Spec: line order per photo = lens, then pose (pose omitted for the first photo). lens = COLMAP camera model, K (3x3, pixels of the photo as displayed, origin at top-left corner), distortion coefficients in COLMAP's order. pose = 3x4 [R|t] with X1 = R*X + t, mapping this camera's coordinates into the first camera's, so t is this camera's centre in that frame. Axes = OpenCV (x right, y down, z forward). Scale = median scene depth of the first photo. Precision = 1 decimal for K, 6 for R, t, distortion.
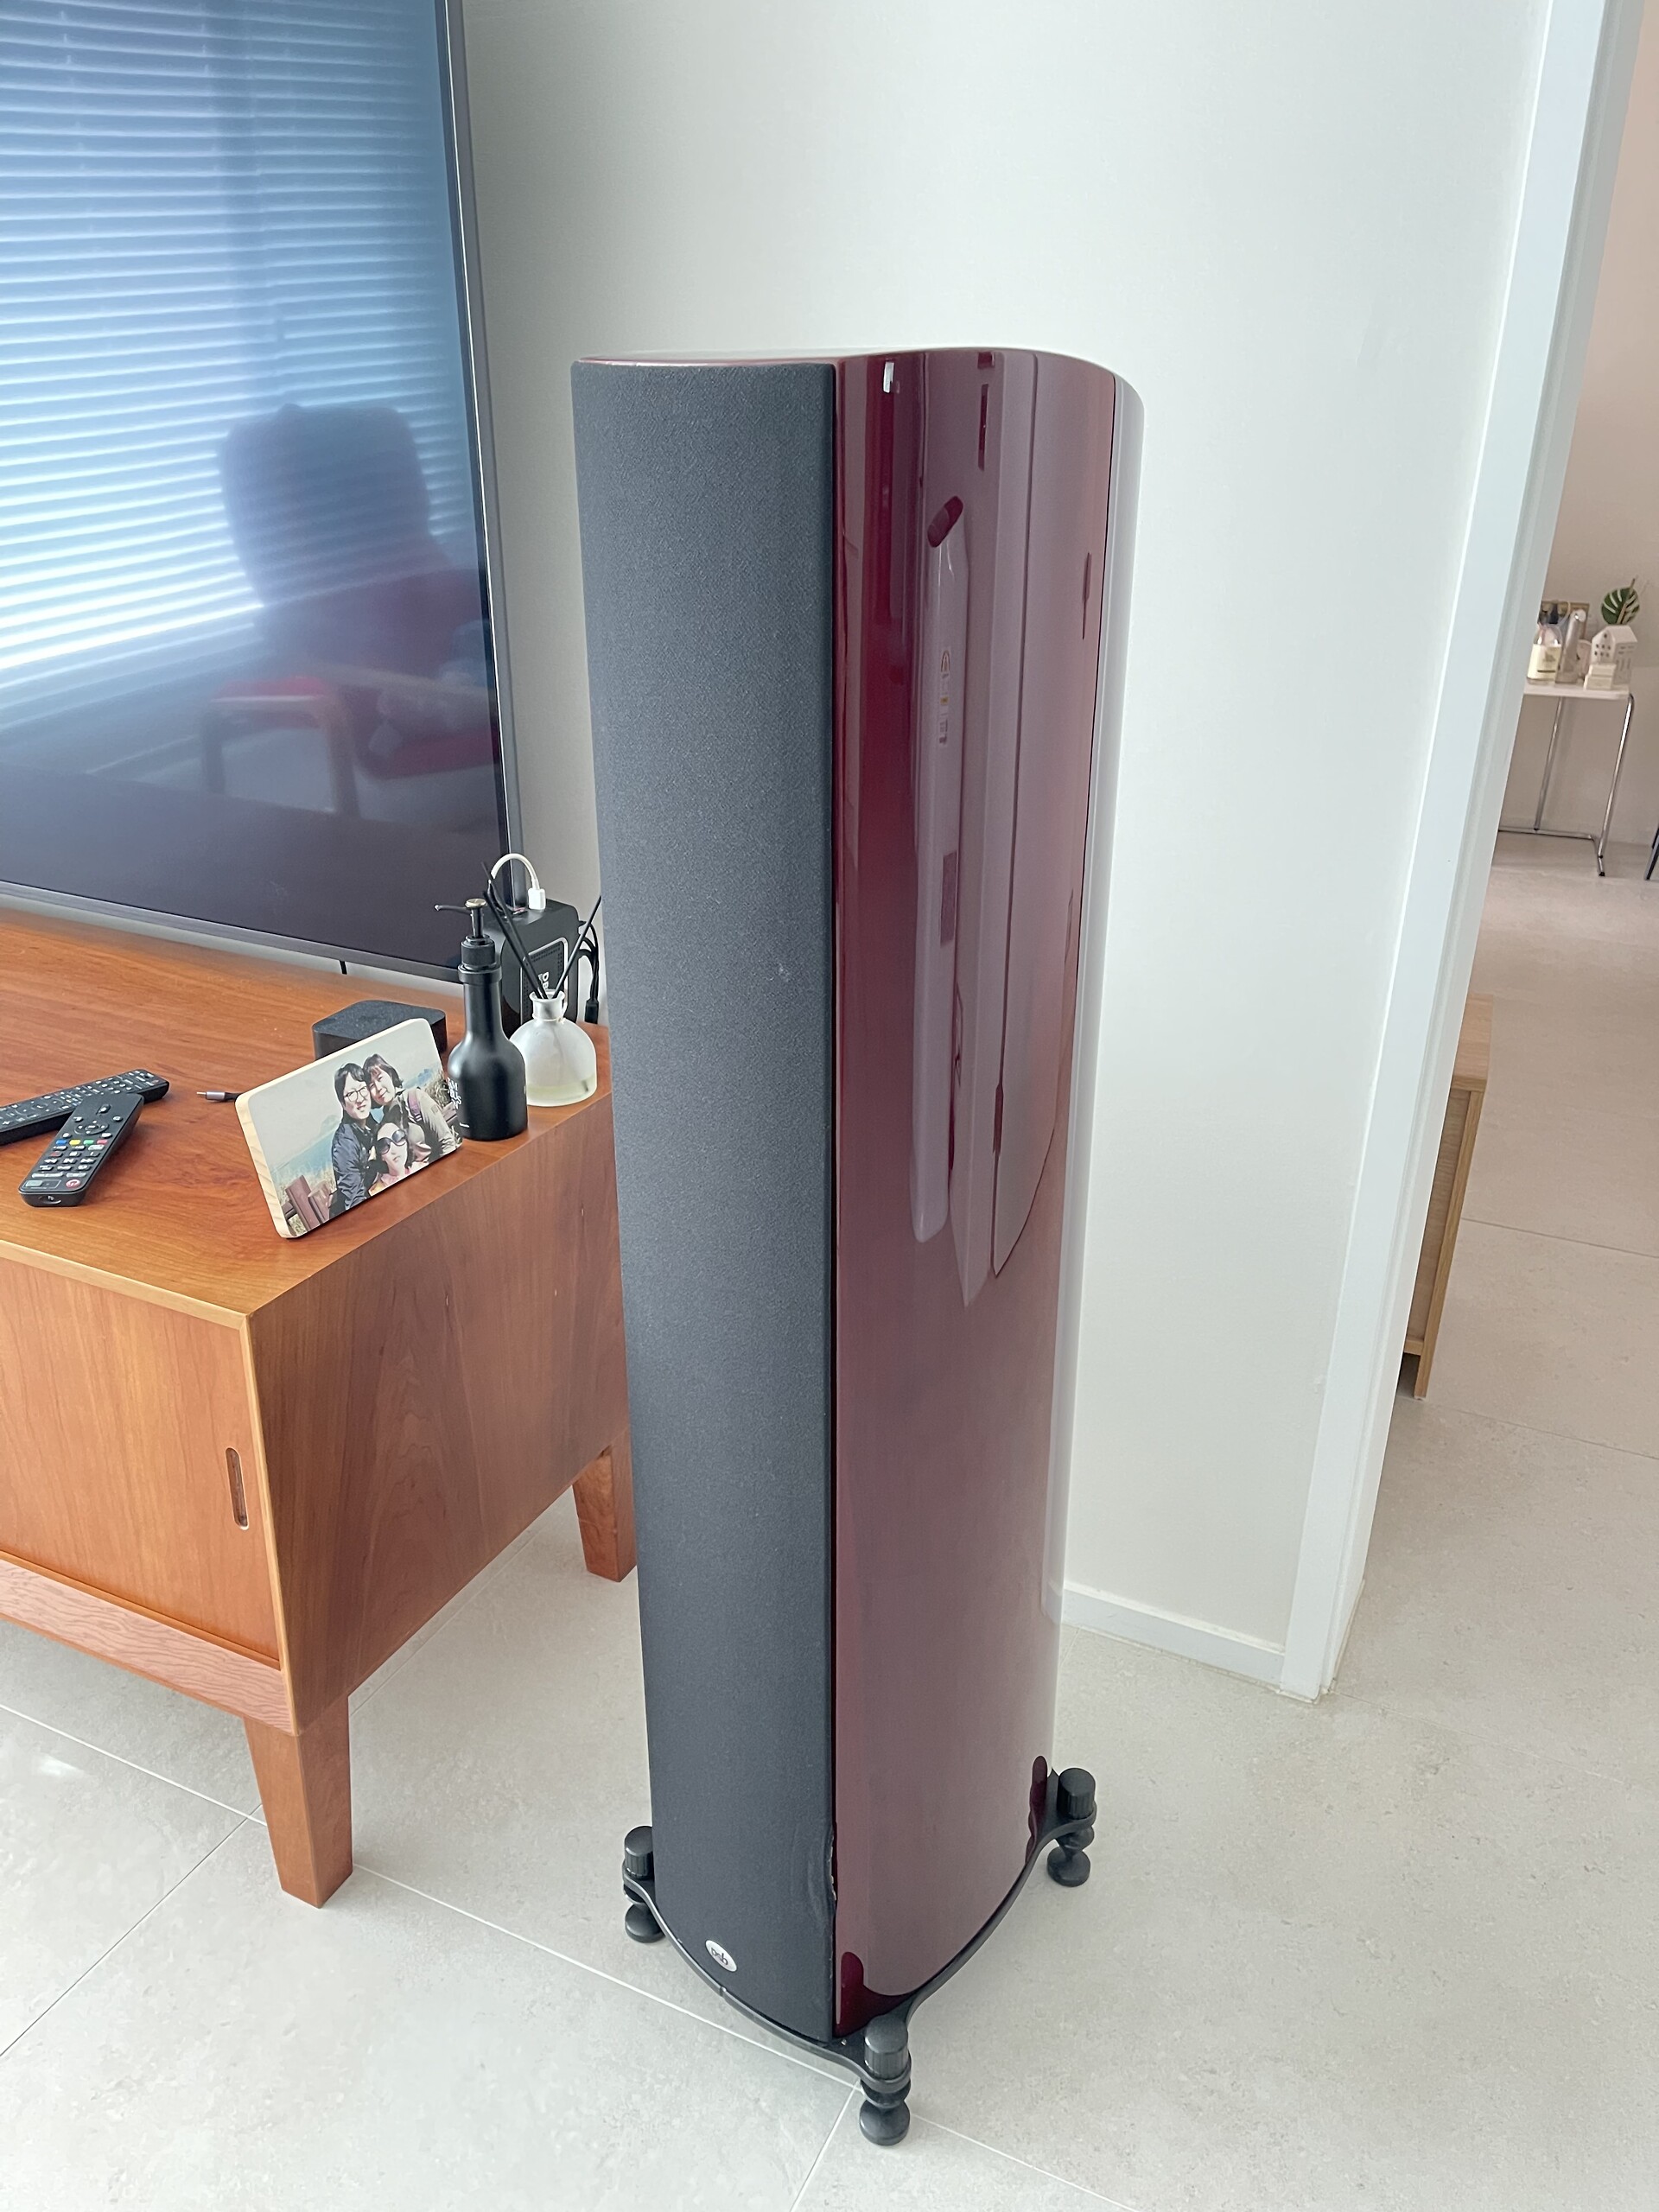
lens RADIAL K [[1659.2, 0, 829.2], [0, 1659.2, 1111.1], [0, 0, 1]] dist [-0.035274, -0.050338]
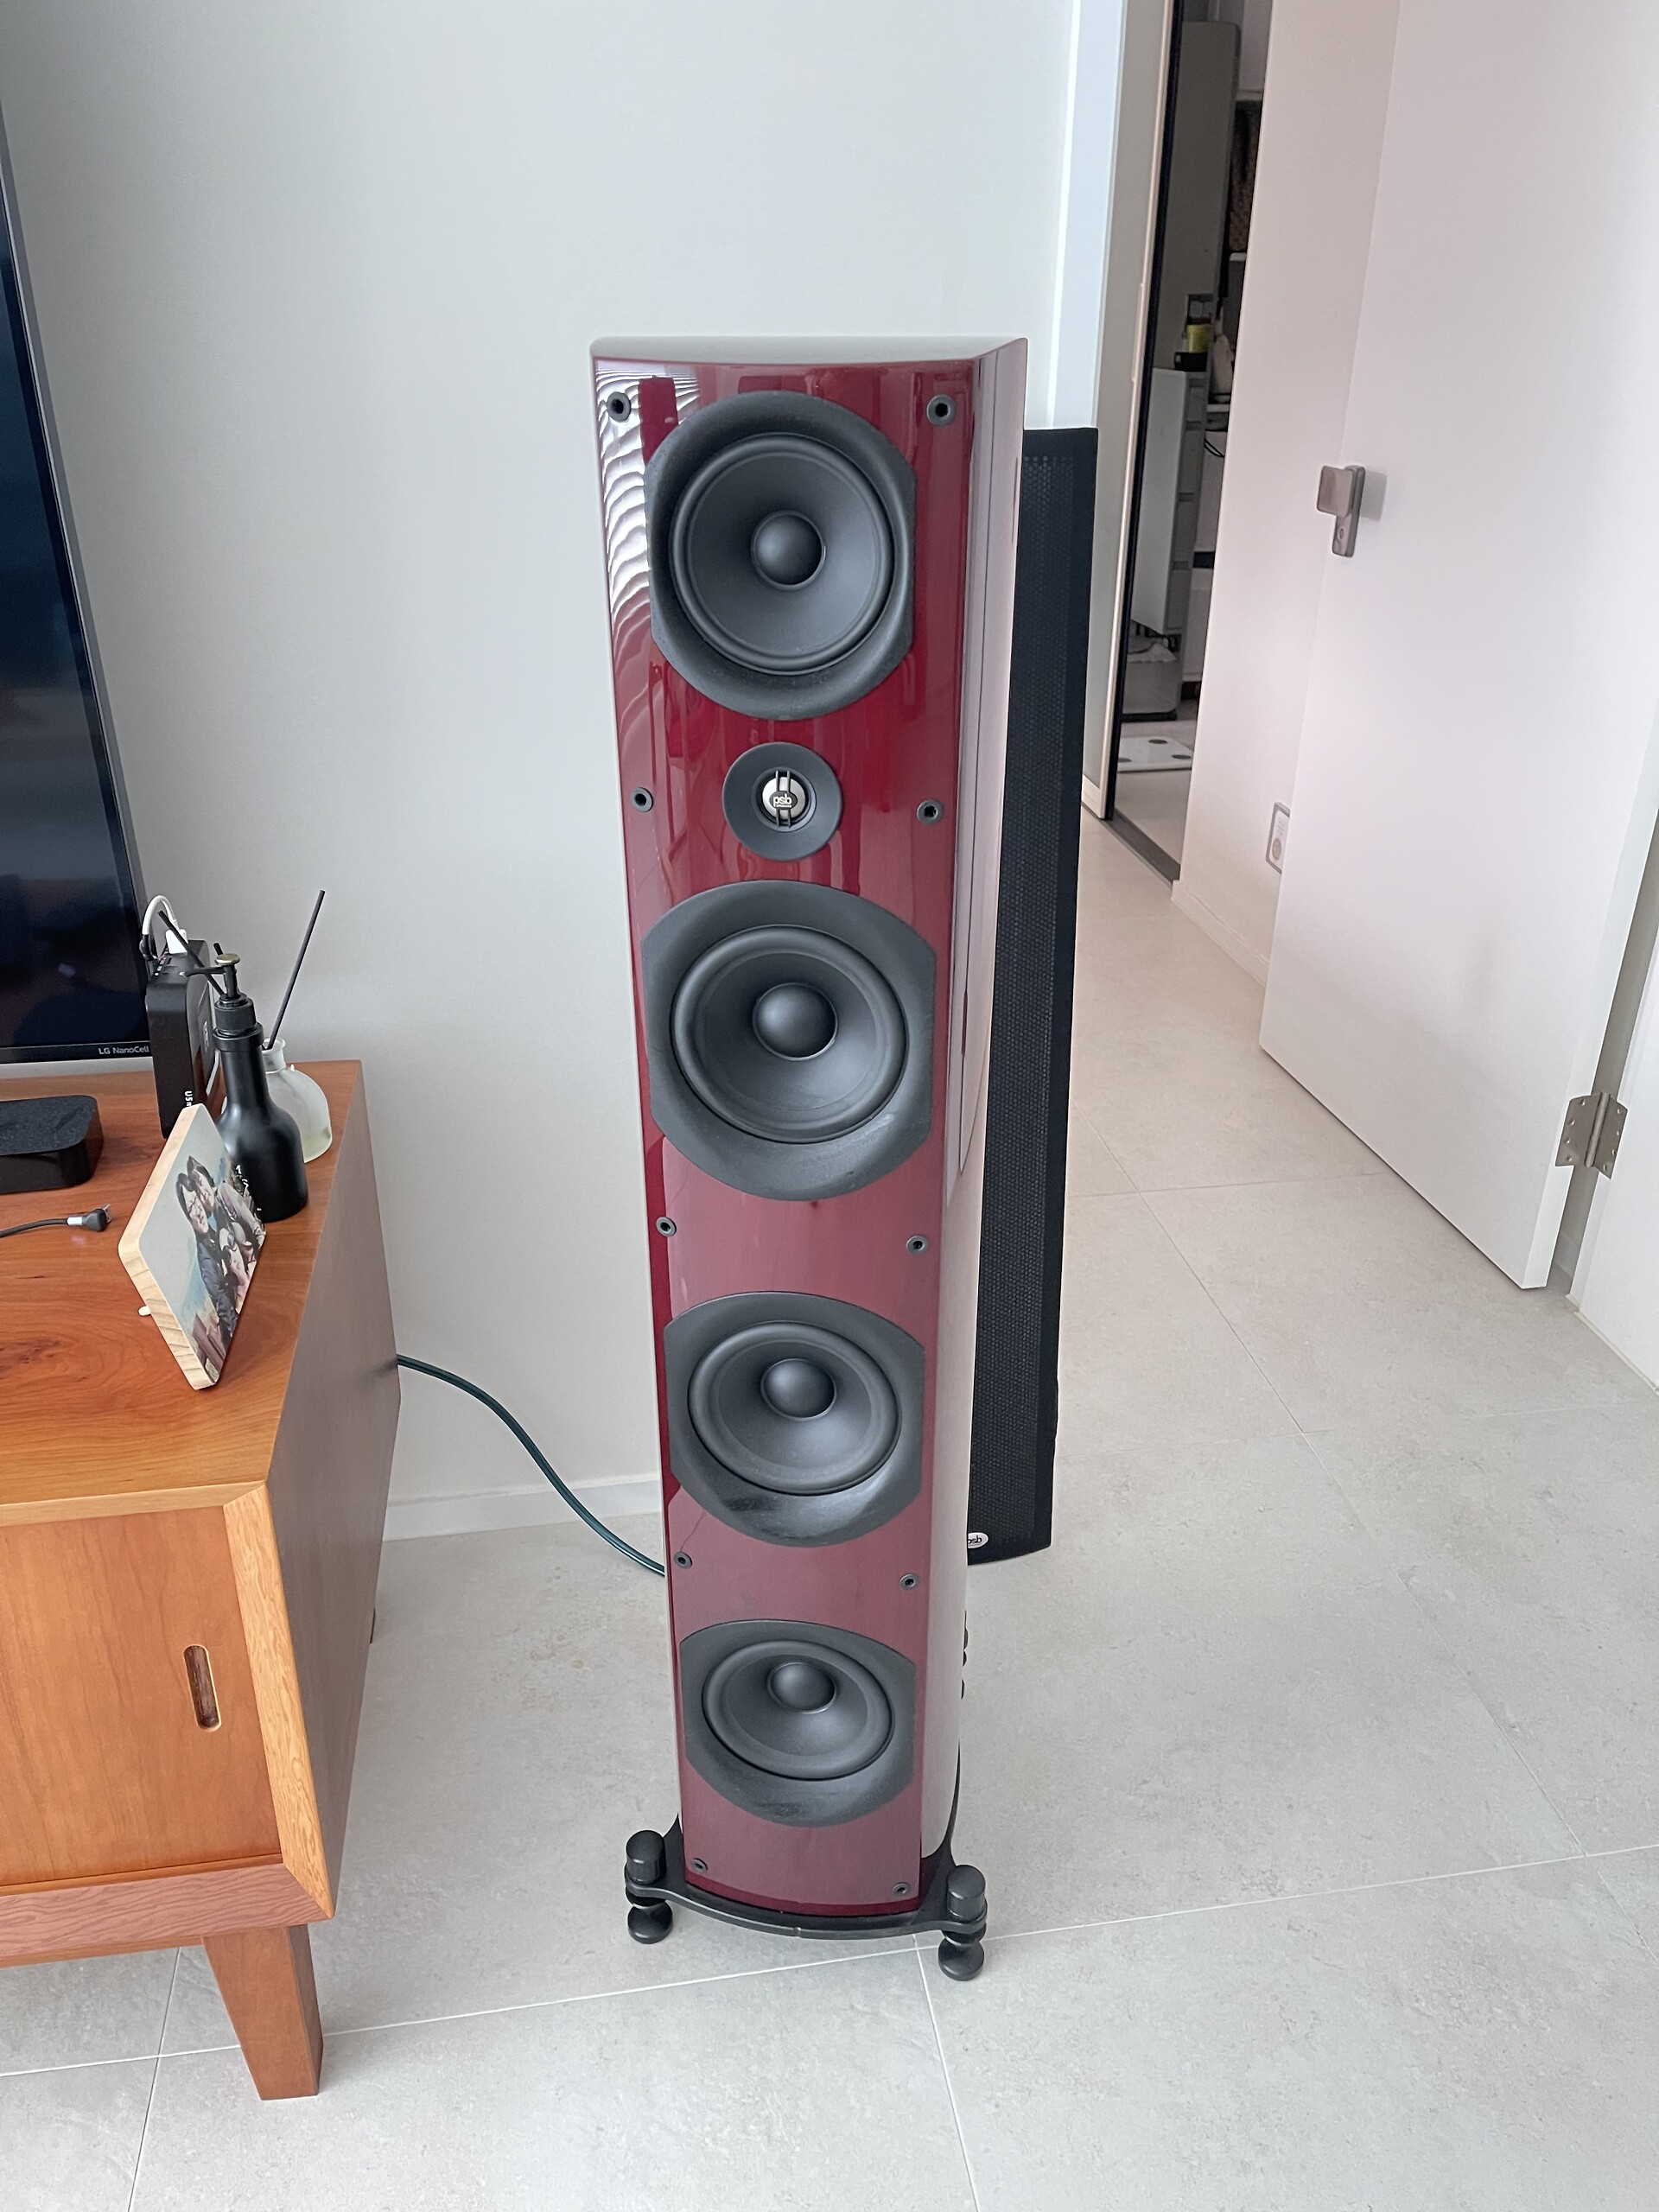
lens RADIAL K [[1659.2, 0, 841.7], [0, 1659.2, 1089.0], [0, 0, 1]] dist [-0.035274, -0.050338]
pose [[0.811662, -0.262410, 0.521868, -0.435051], [0.233348, 0.964691, 0.122148, -0.093408], [-0.535495, 0.022634, 0.844235, 0.095318]]
